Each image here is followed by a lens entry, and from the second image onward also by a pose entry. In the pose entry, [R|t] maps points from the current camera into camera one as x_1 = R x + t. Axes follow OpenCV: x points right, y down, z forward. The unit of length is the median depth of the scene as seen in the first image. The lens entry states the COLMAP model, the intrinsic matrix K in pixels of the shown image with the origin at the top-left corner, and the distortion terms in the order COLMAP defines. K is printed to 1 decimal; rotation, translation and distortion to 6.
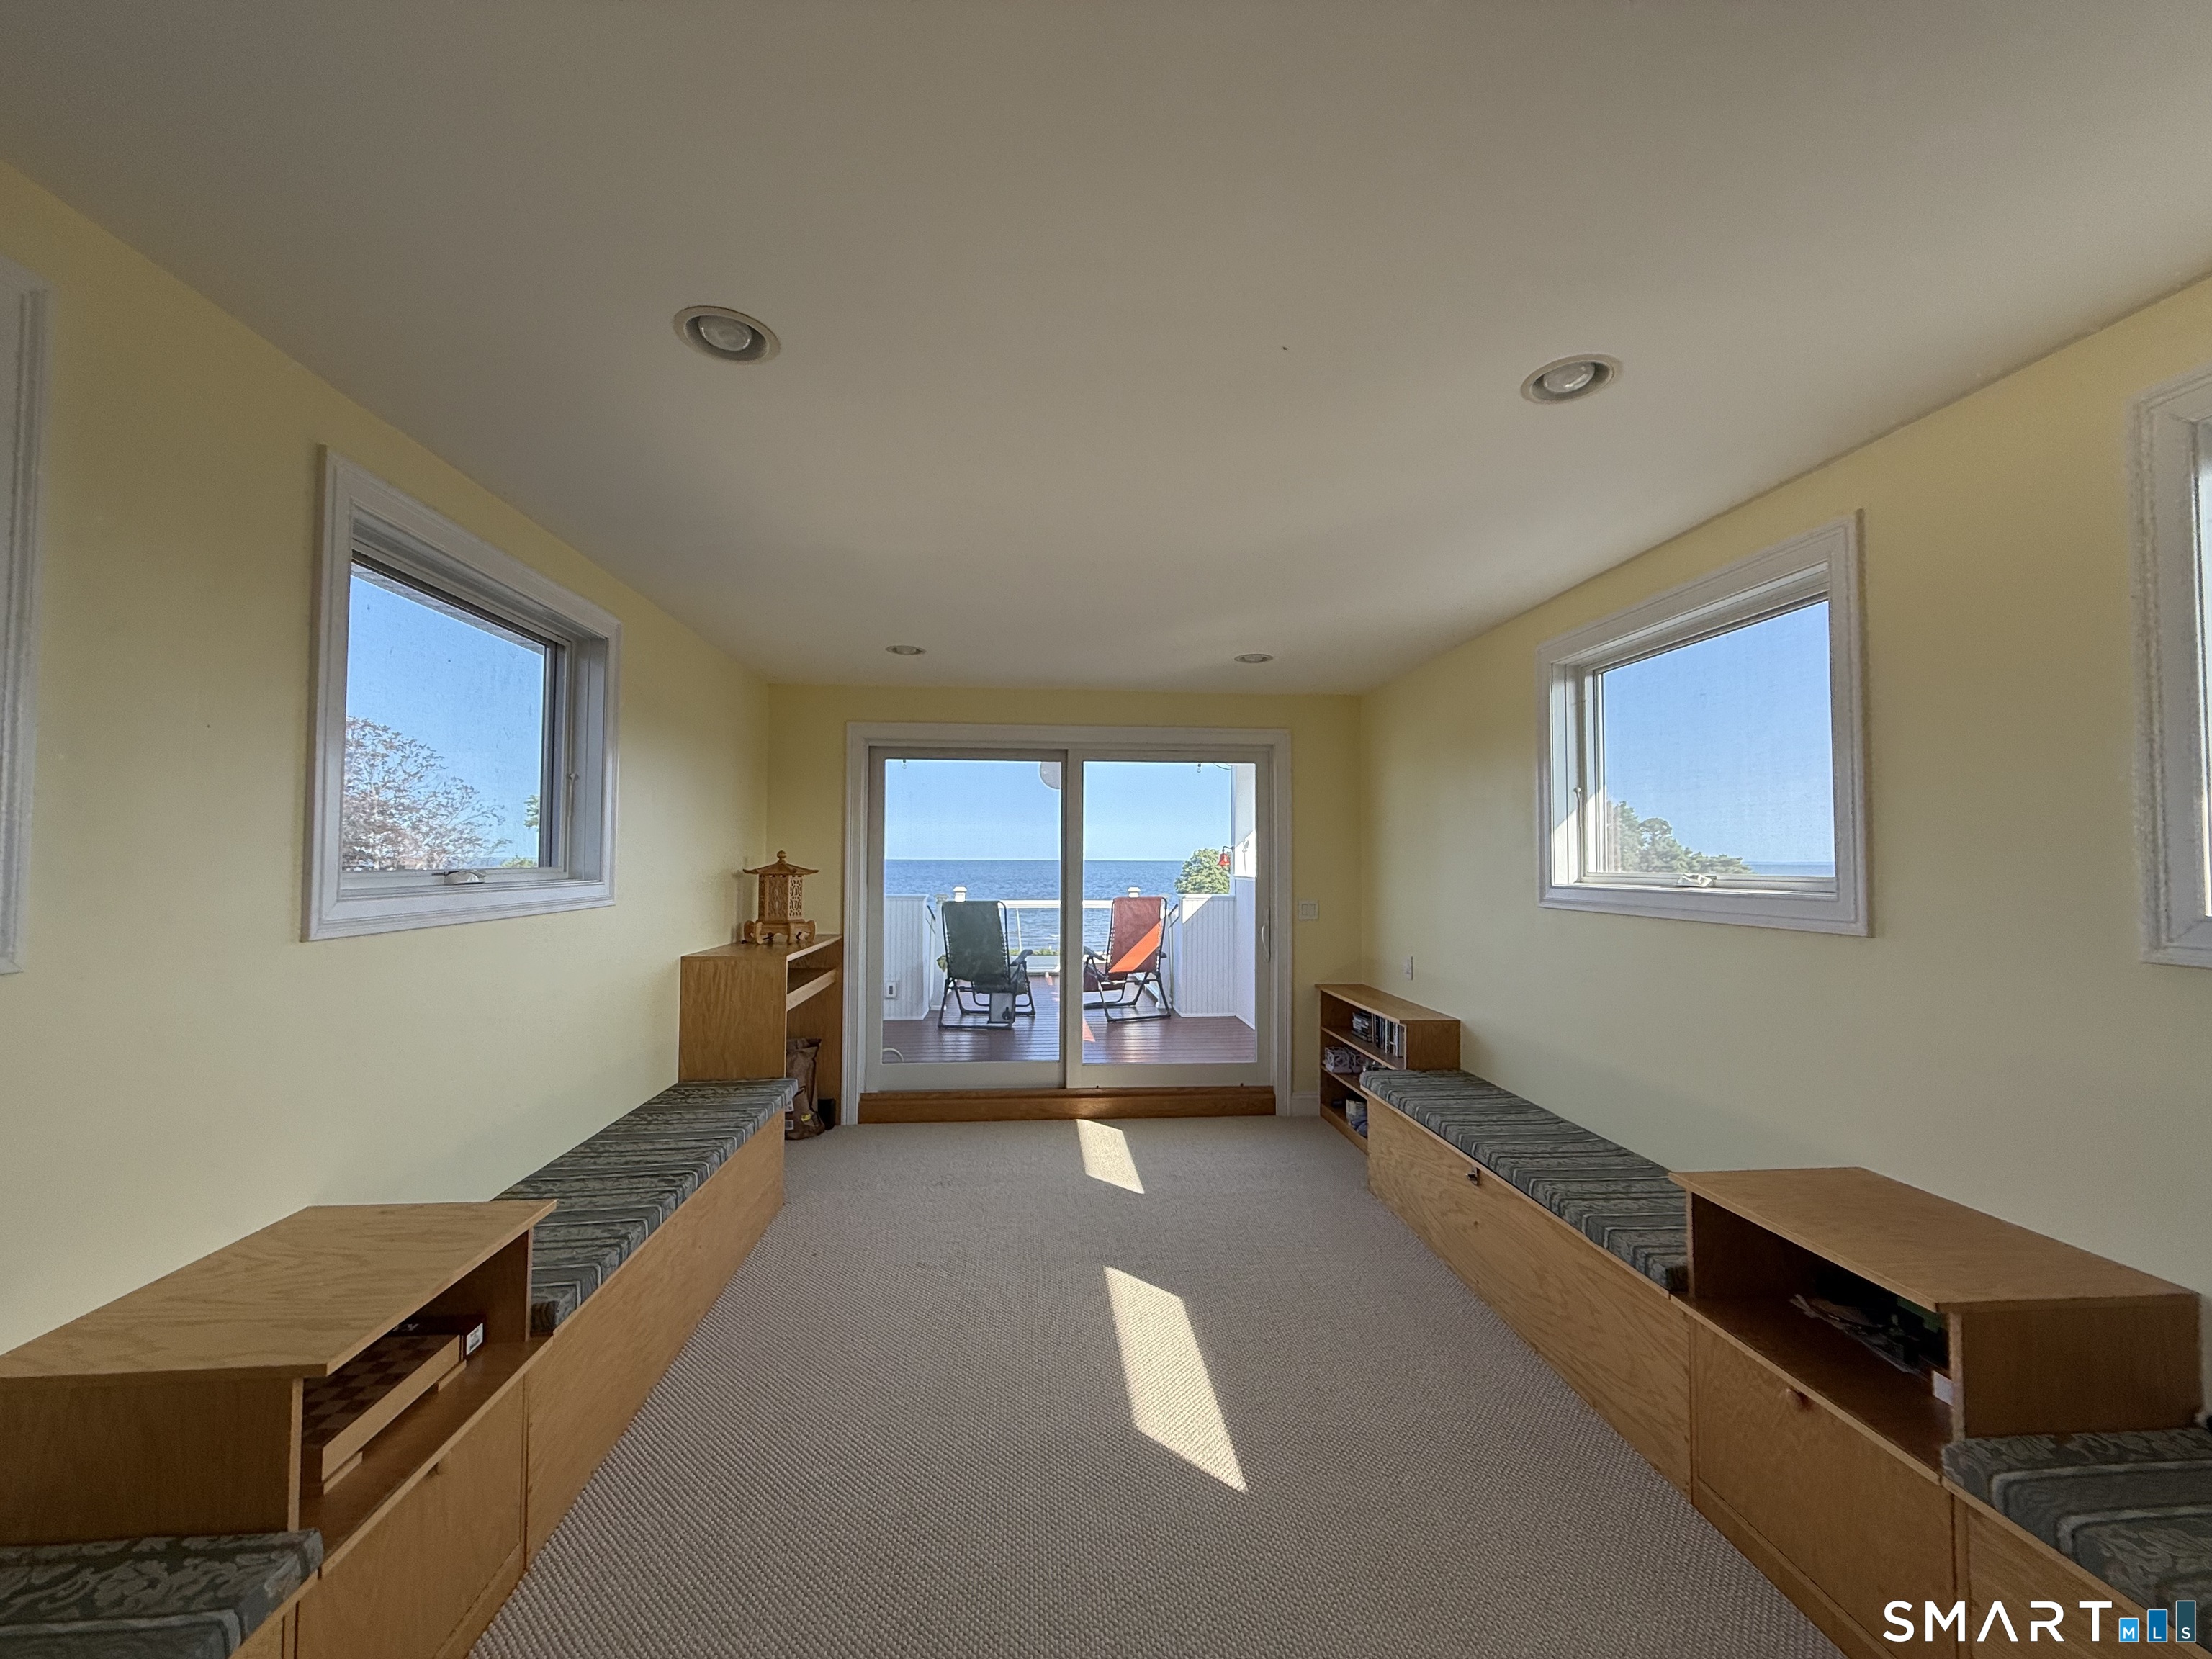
lens RADIAL K [[882.9, 0, 1103.4], [0, 882.9, 825.1], [0, 0, 1]] dist [-0.001262, 0.000192]
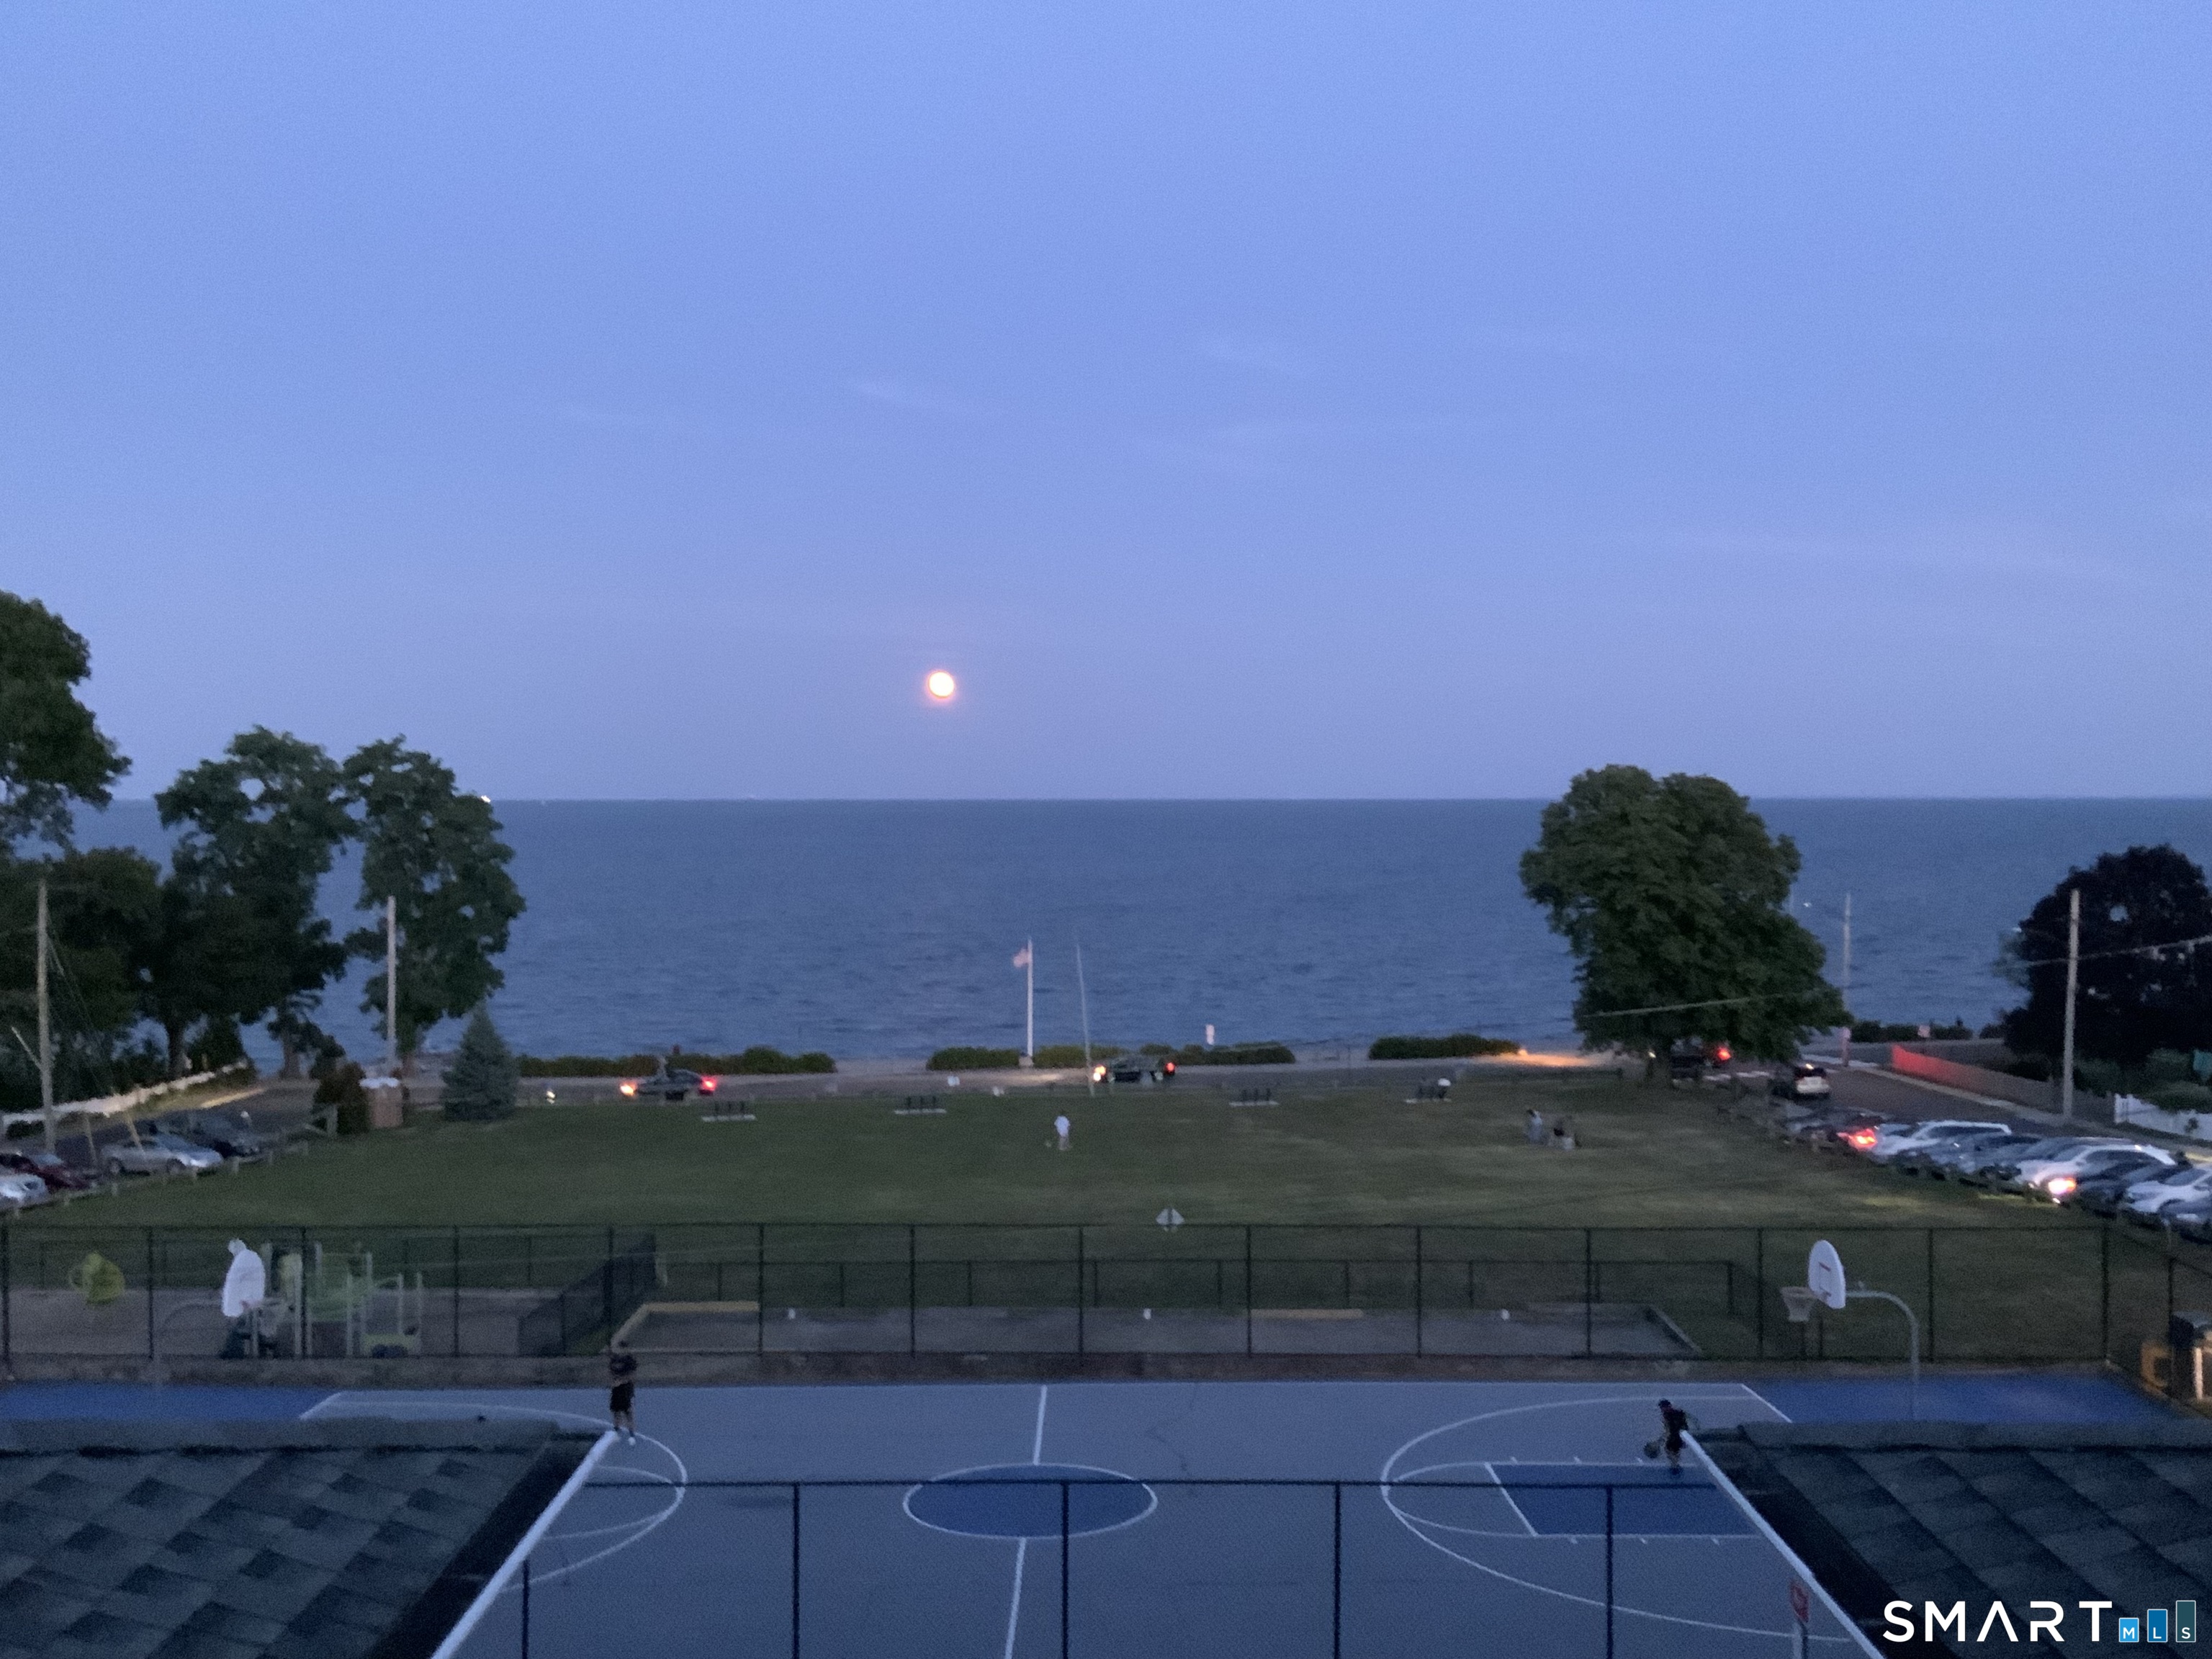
lens RADIAL K [[2281.7, 0, 1106.0], [0, 2281.7, 829.5], [0, 0, 1]] dist [0.072058, 0.000788]
pose [[0.996392, -0.005126, -0.084721, -0.008689], [0.009576, 0.998591, 0.052196, 0.005185], [0.084334, -0.052819, 0.995037, 0.138462]]
